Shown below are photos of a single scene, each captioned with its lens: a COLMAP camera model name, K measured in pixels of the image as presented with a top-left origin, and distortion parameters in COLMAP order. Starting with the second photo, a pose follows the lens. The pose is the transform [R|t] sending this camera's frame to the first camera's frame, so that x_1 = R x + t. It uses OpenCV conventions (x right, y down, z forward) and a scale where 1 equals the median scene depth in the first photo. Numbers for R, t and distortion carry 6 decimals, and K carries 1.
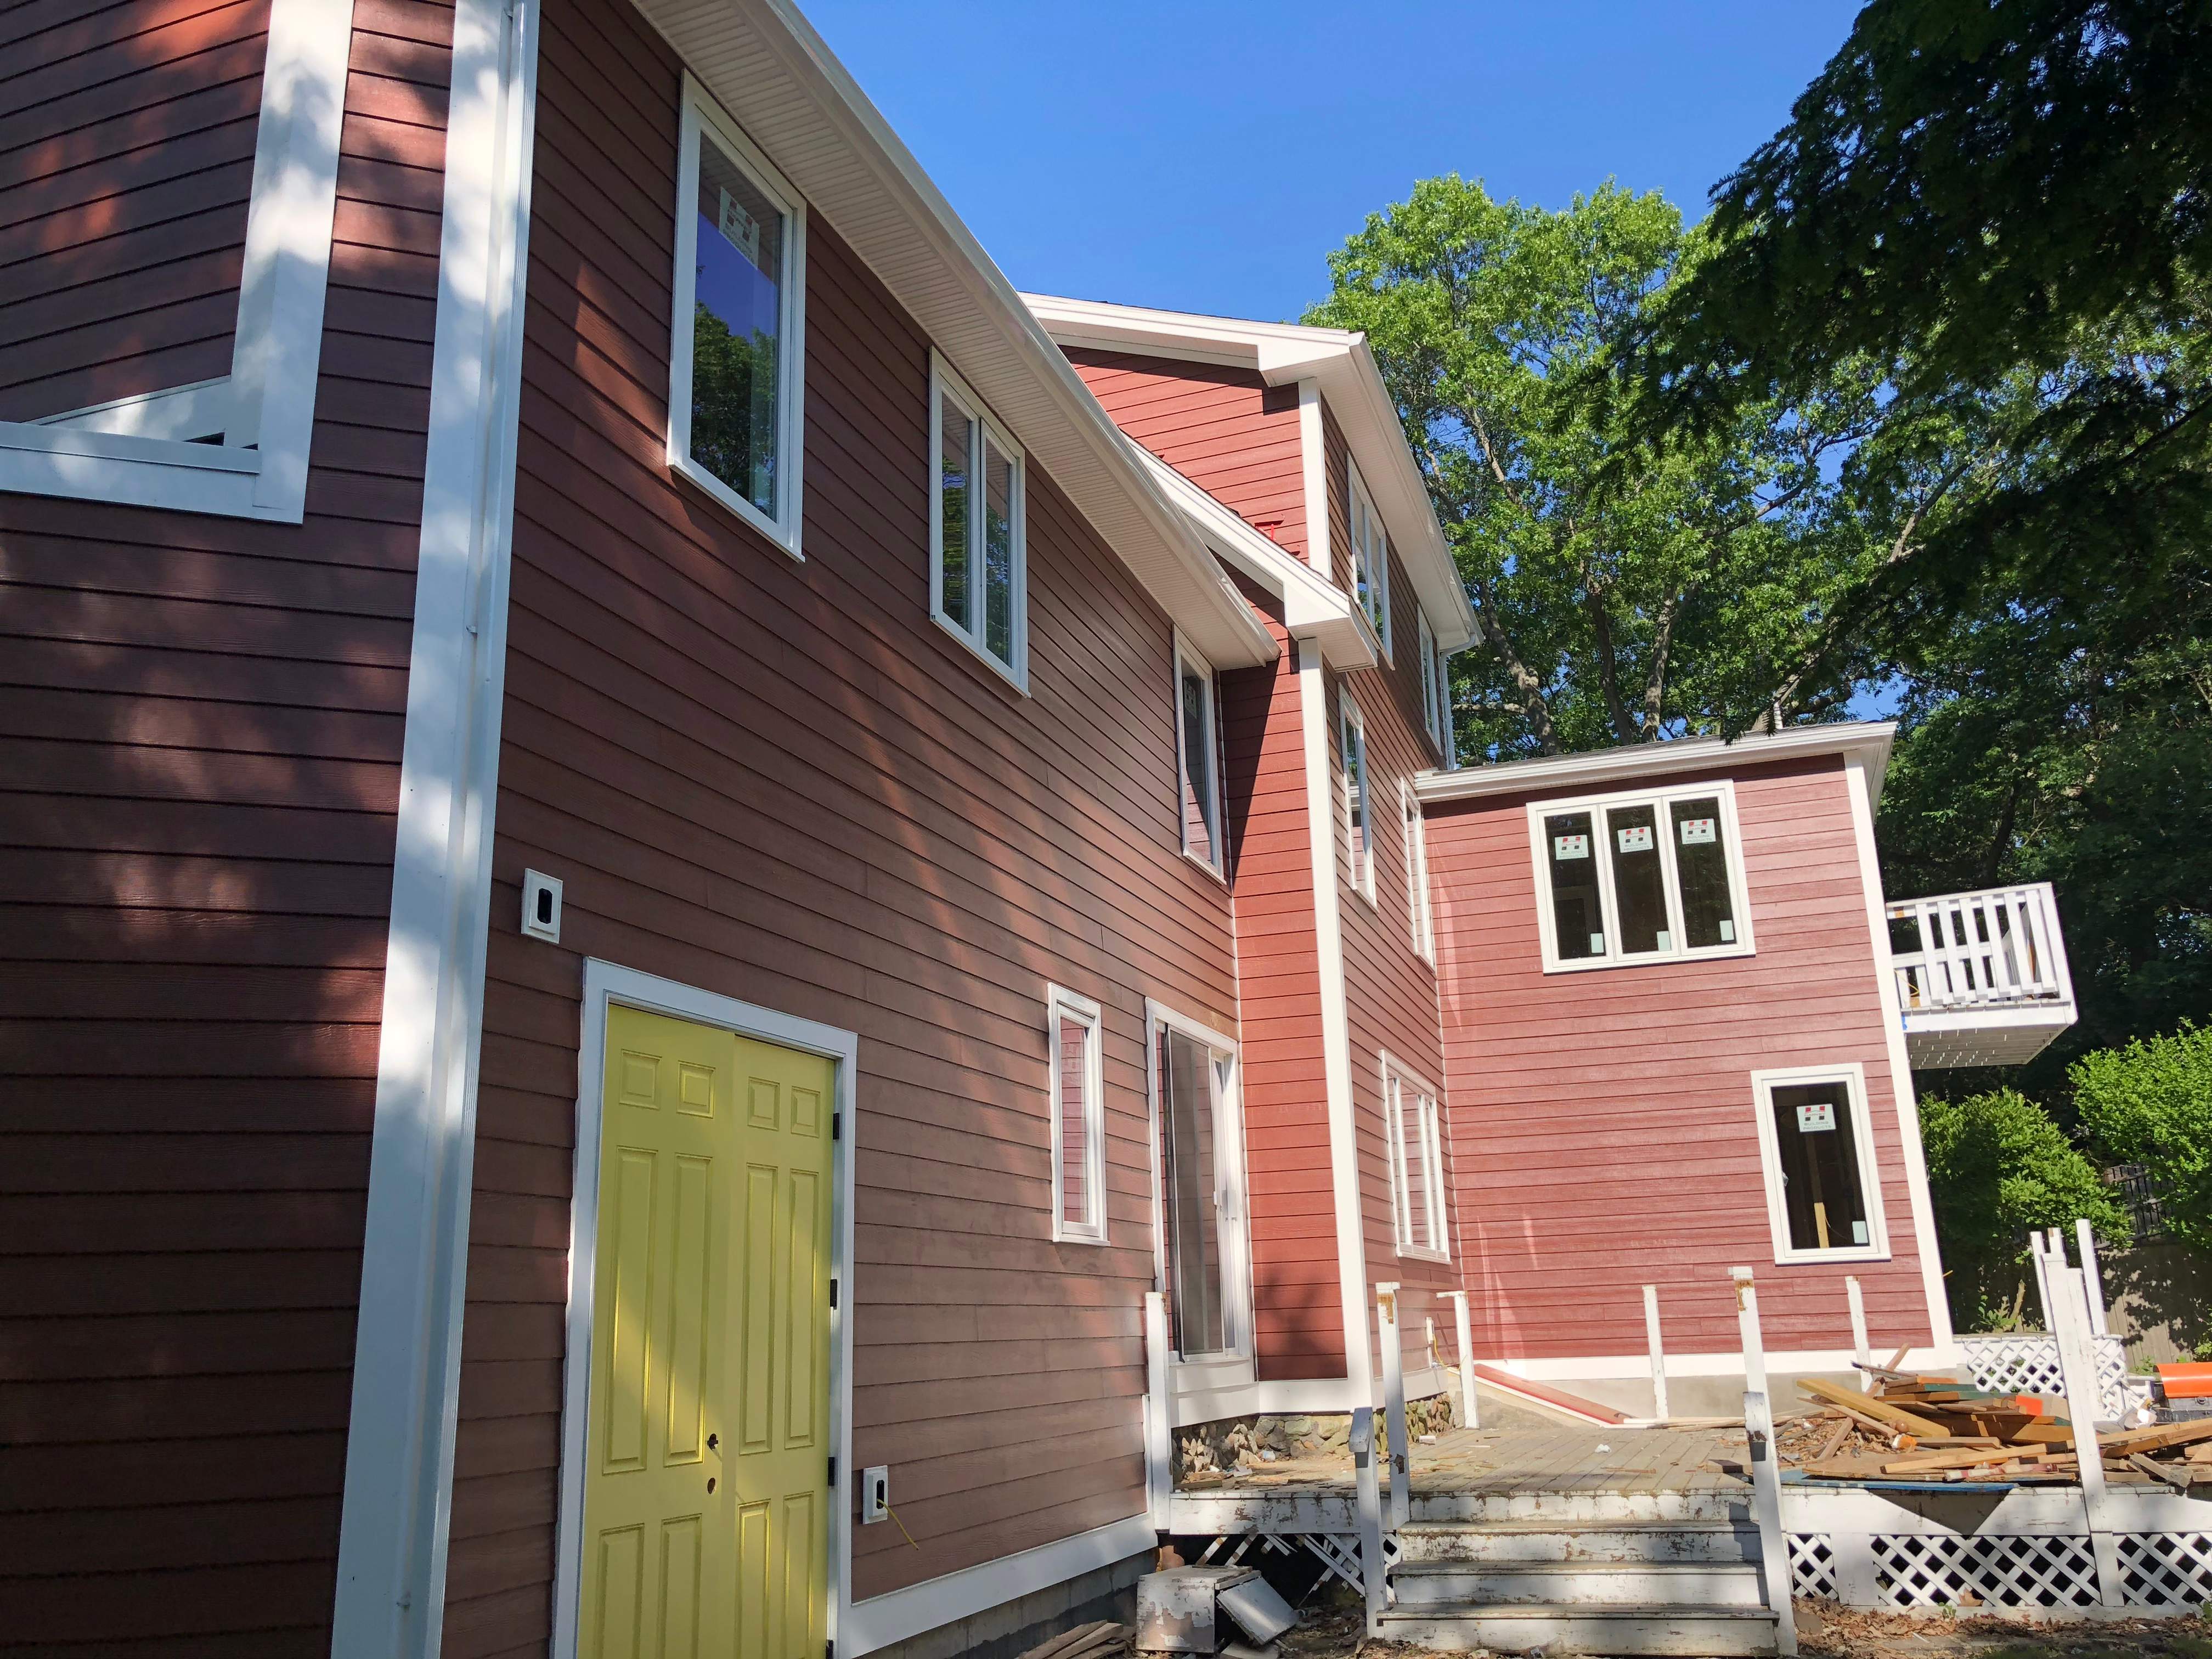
lens RADIAL K [[1806.0, 0, 1114.6], [0, 1806.0, 841.1], [0, 0, 1]] dist [0.051786, -0.046926]
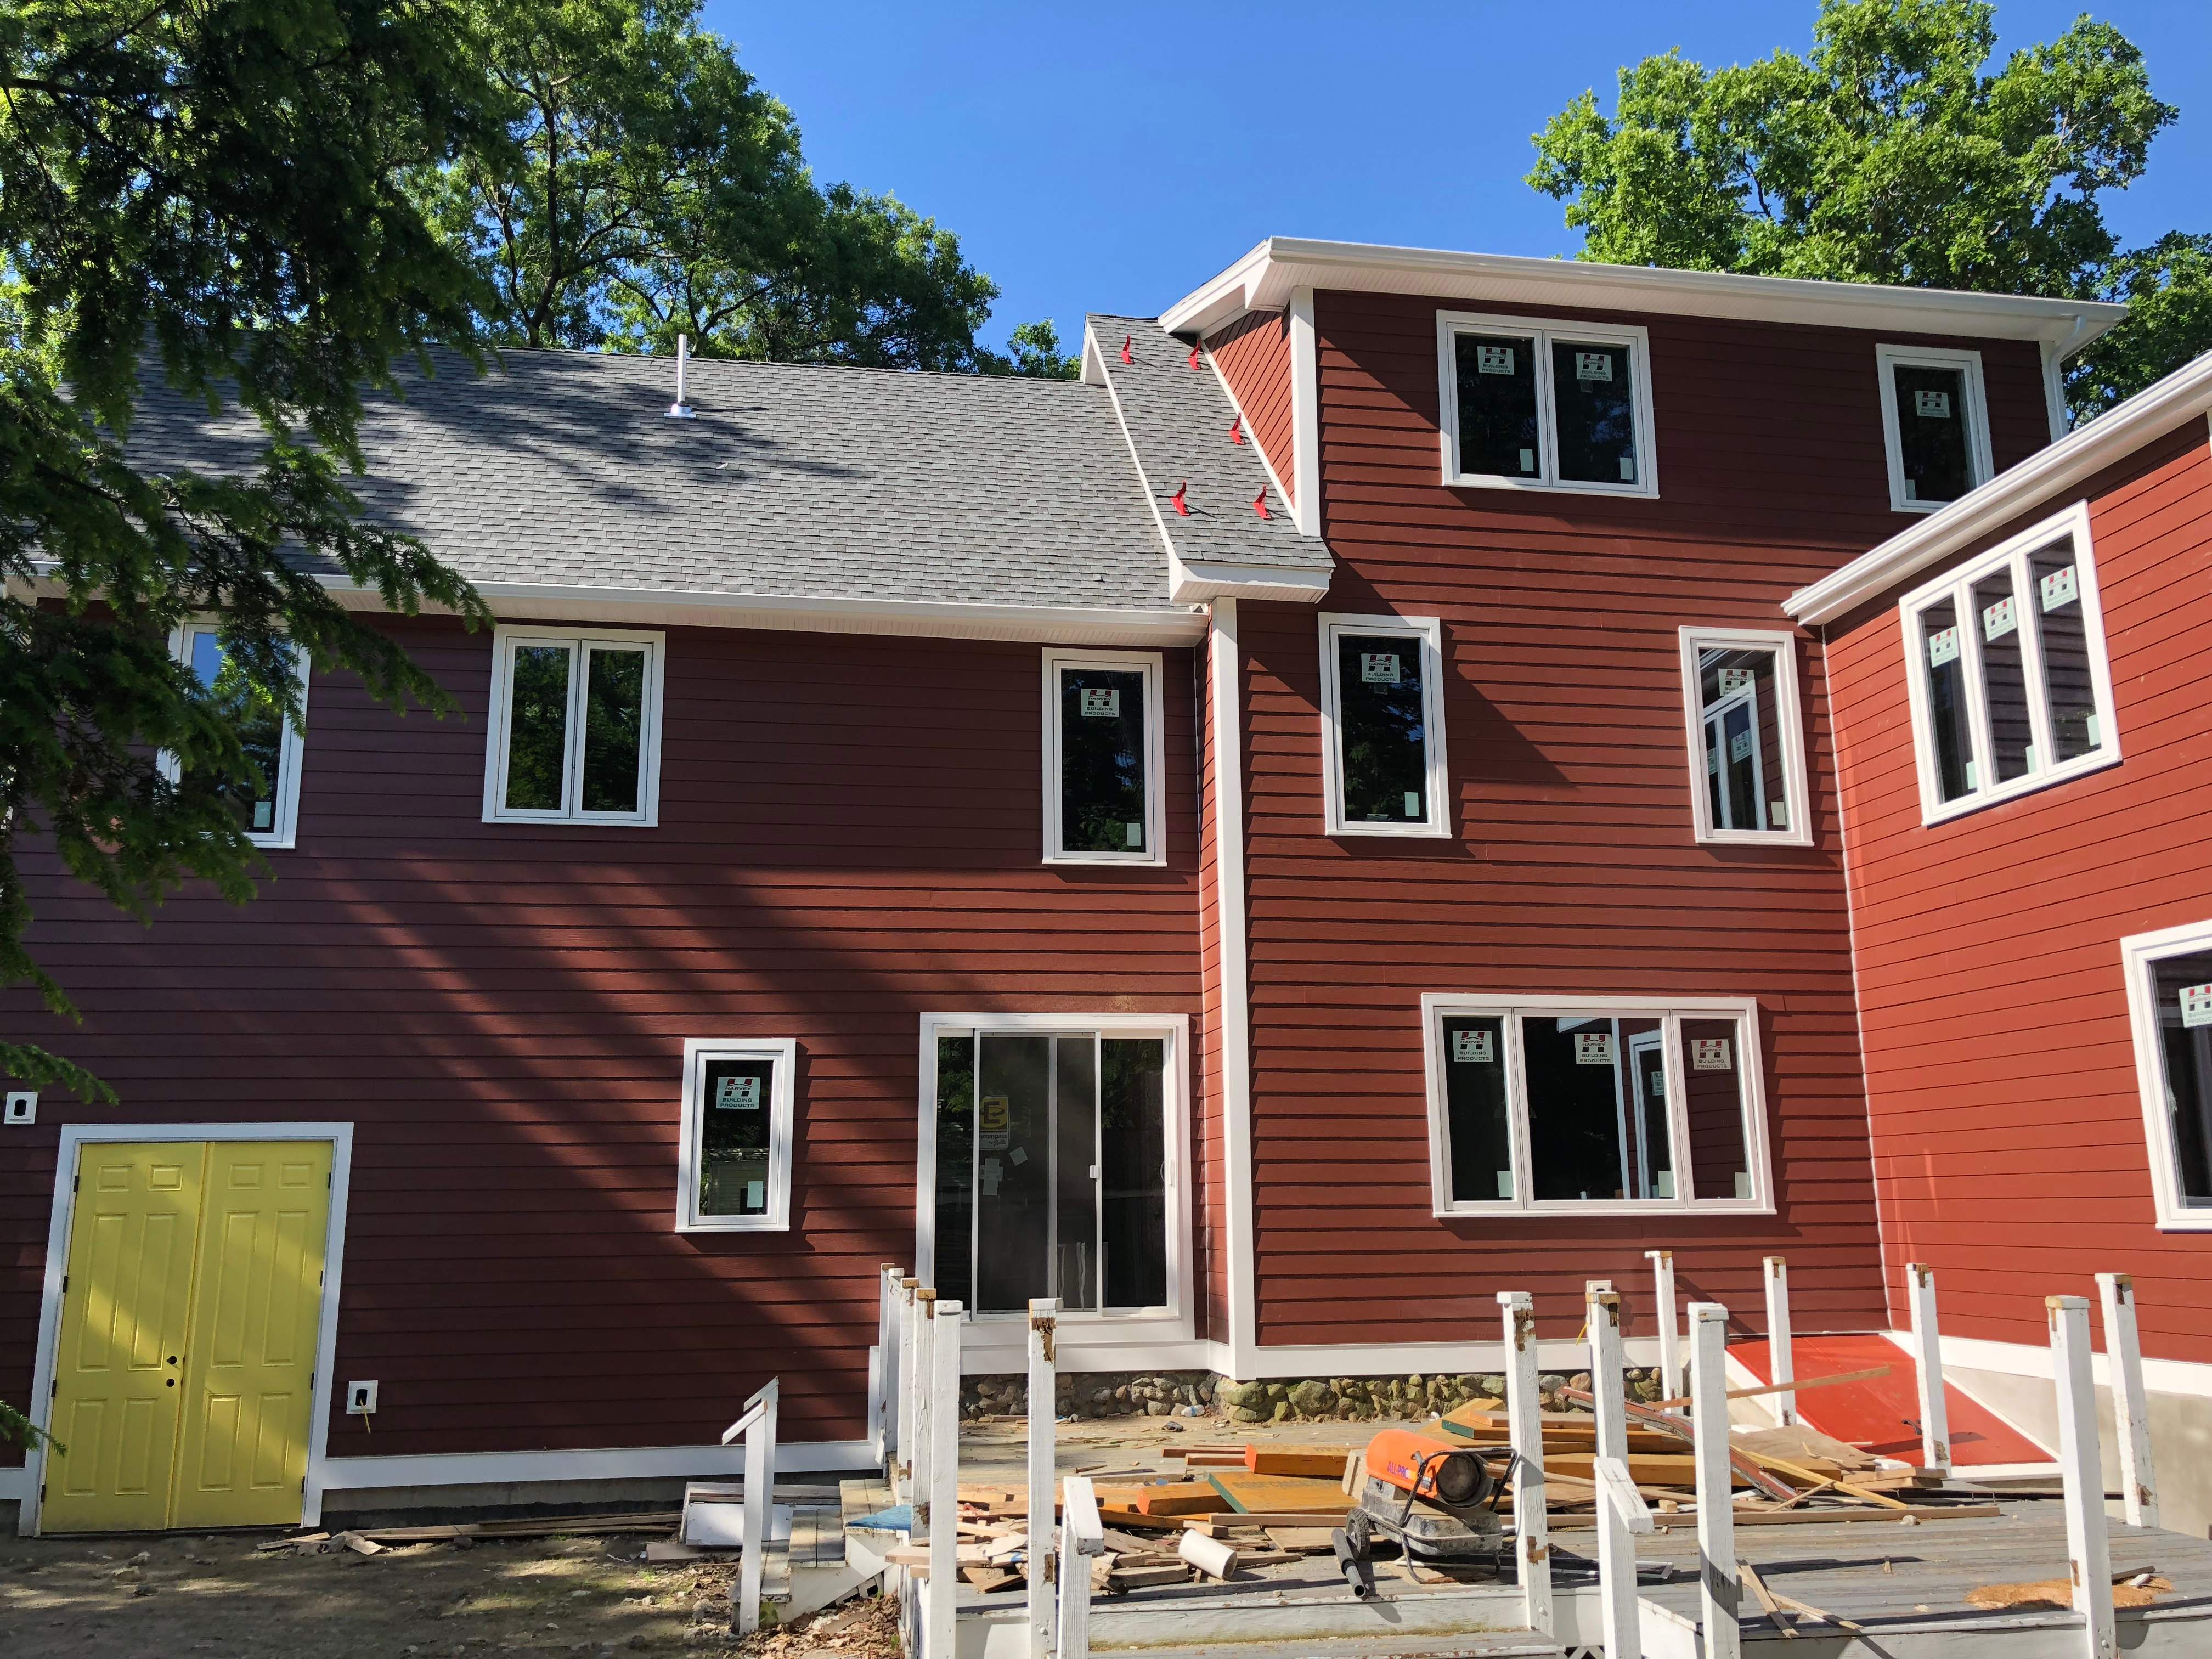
lens RADIAL K [[1806.0, 0, 1116.6], [0, 1806.0, 817.5], [0, 0, 1]] dist [0.051786, -0.046926]
pose [[0.484060, -0.157127, -0.860812, 0.768941], [0.224315, 0.973155, -0.051495, 0.036036], [0.845795, -0.168166, 0.506312, 0.366033]]
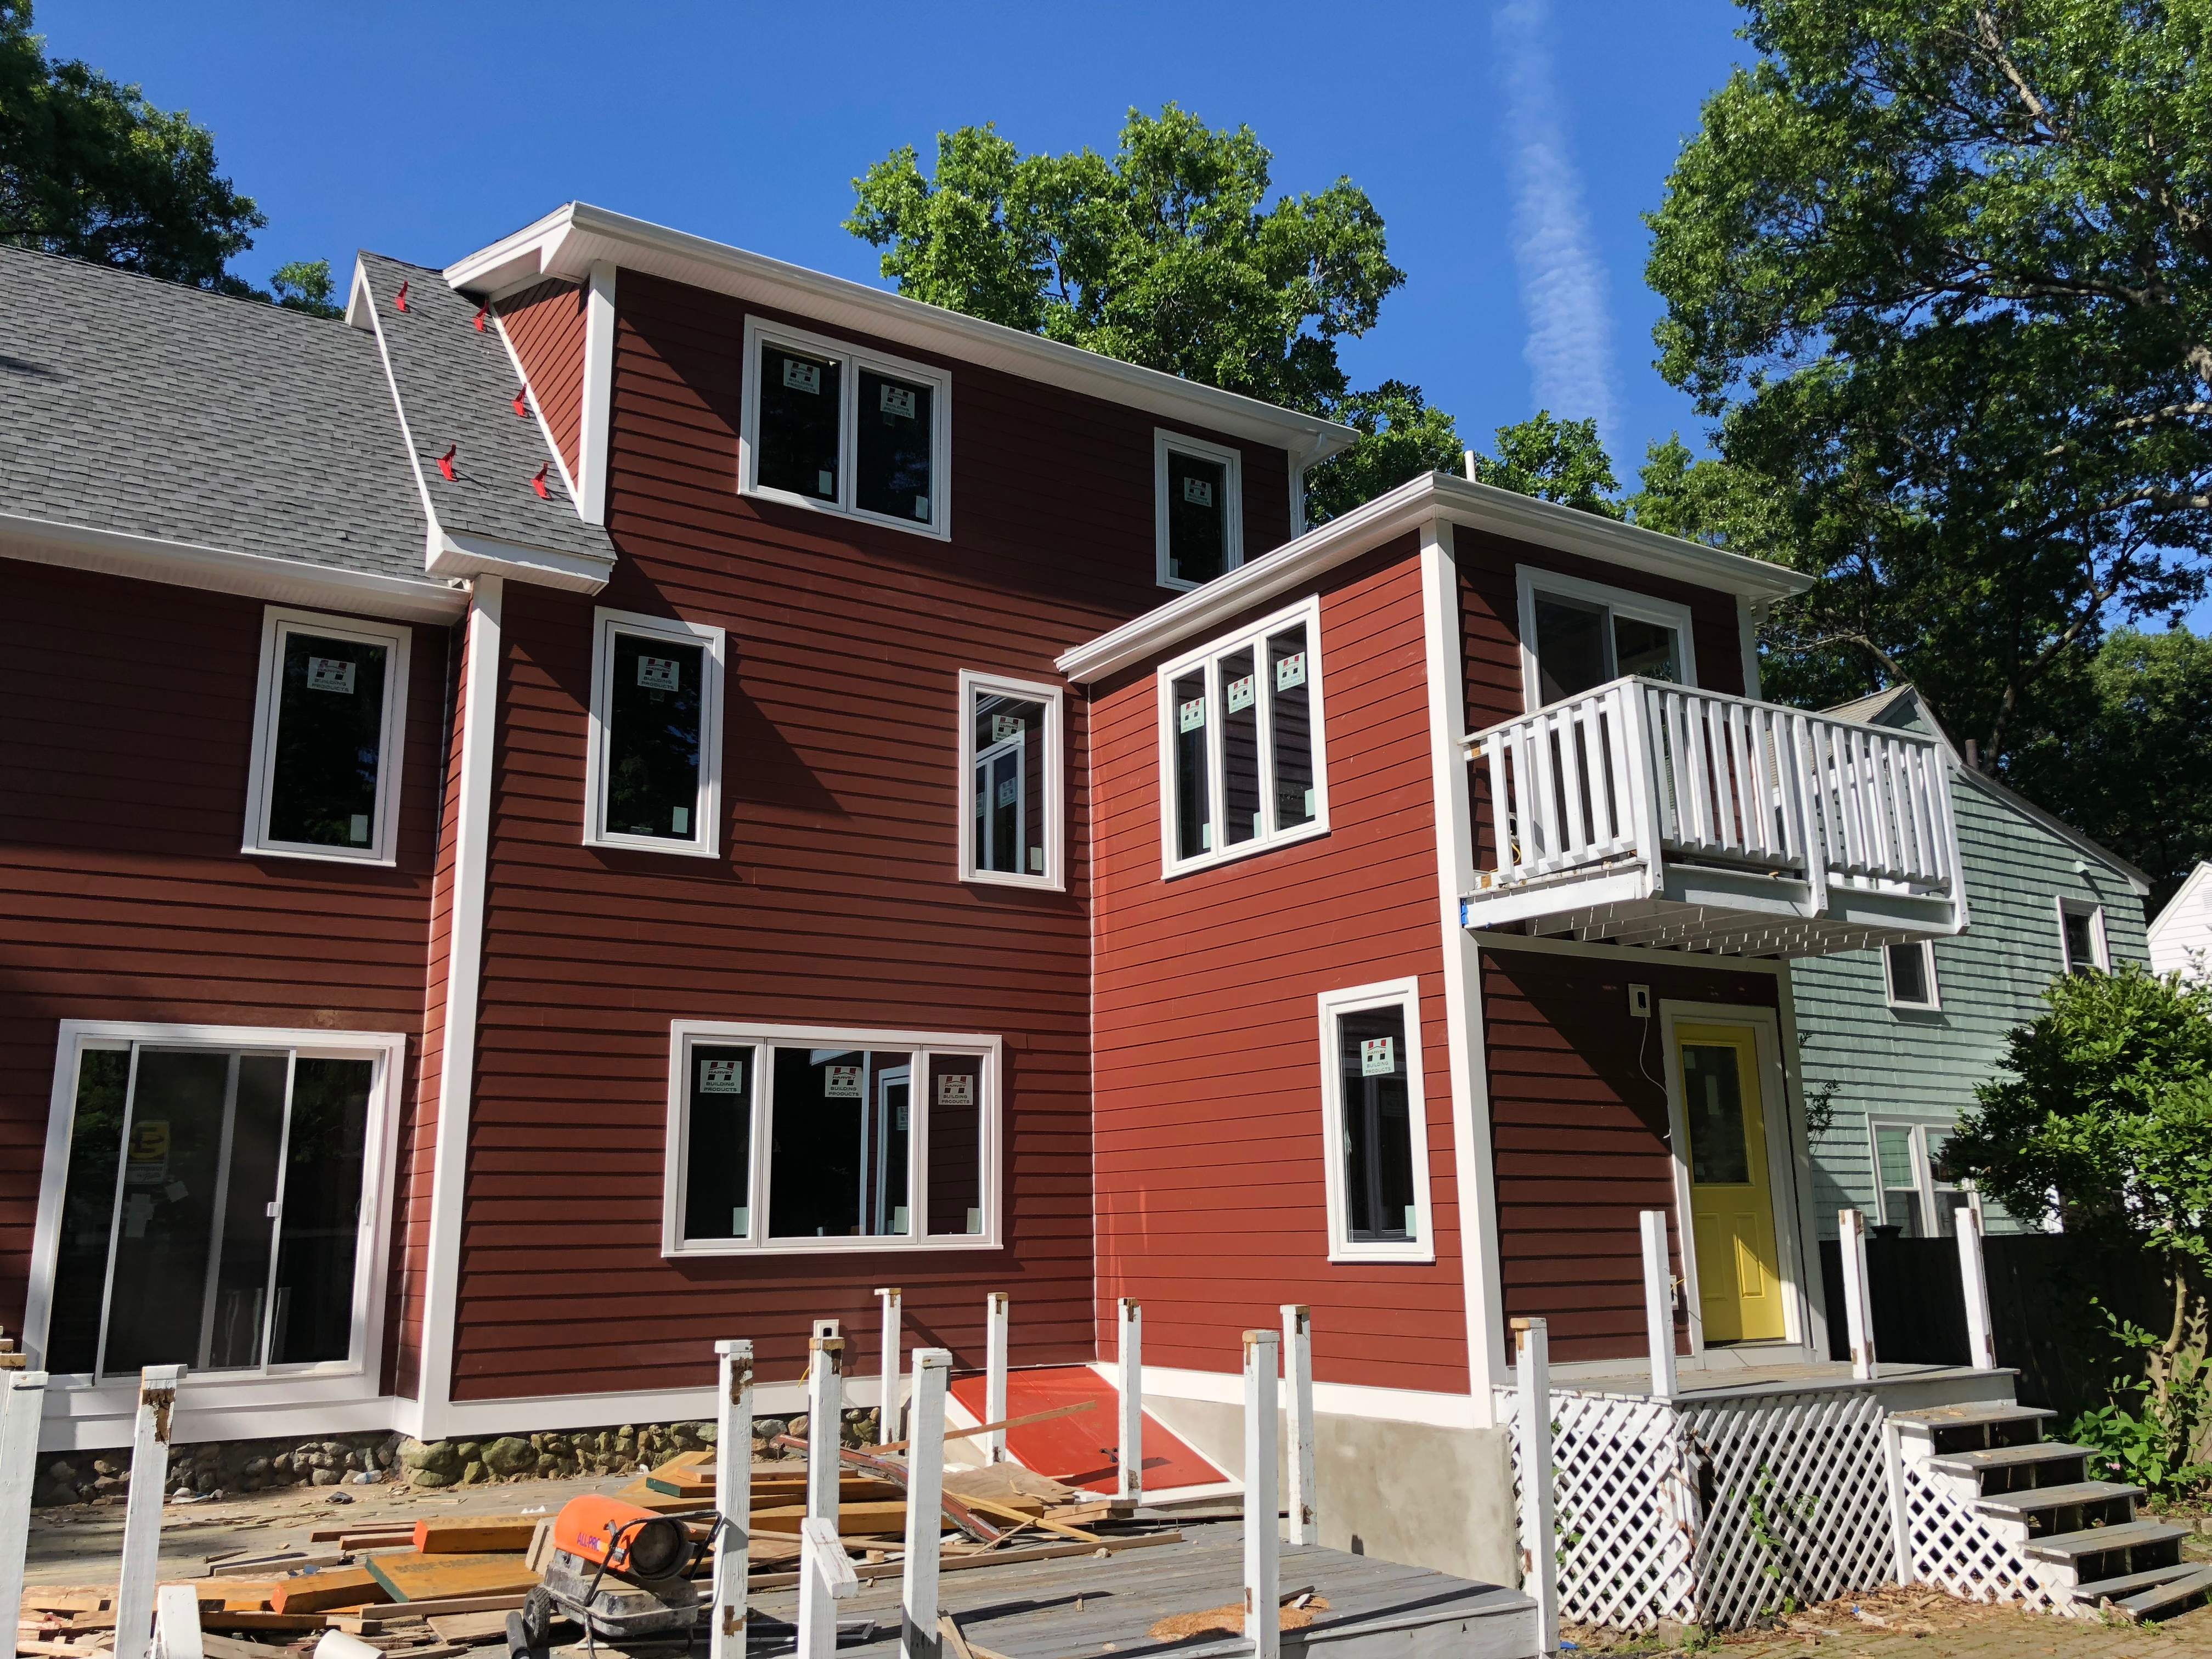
lens RADIAL K [[1806.0, 0, 1094.7], [0, 1806.0, 821.1], [0, 0, 1]] dist [0.051786, -0.046926]
pose [[0.782003, -0.115467, -0.612485, 0.746563], [0.150065, 0.988662, 0.005213, 0.041376], [0.604939, -0.095989, 0.790465, 0.387151]]
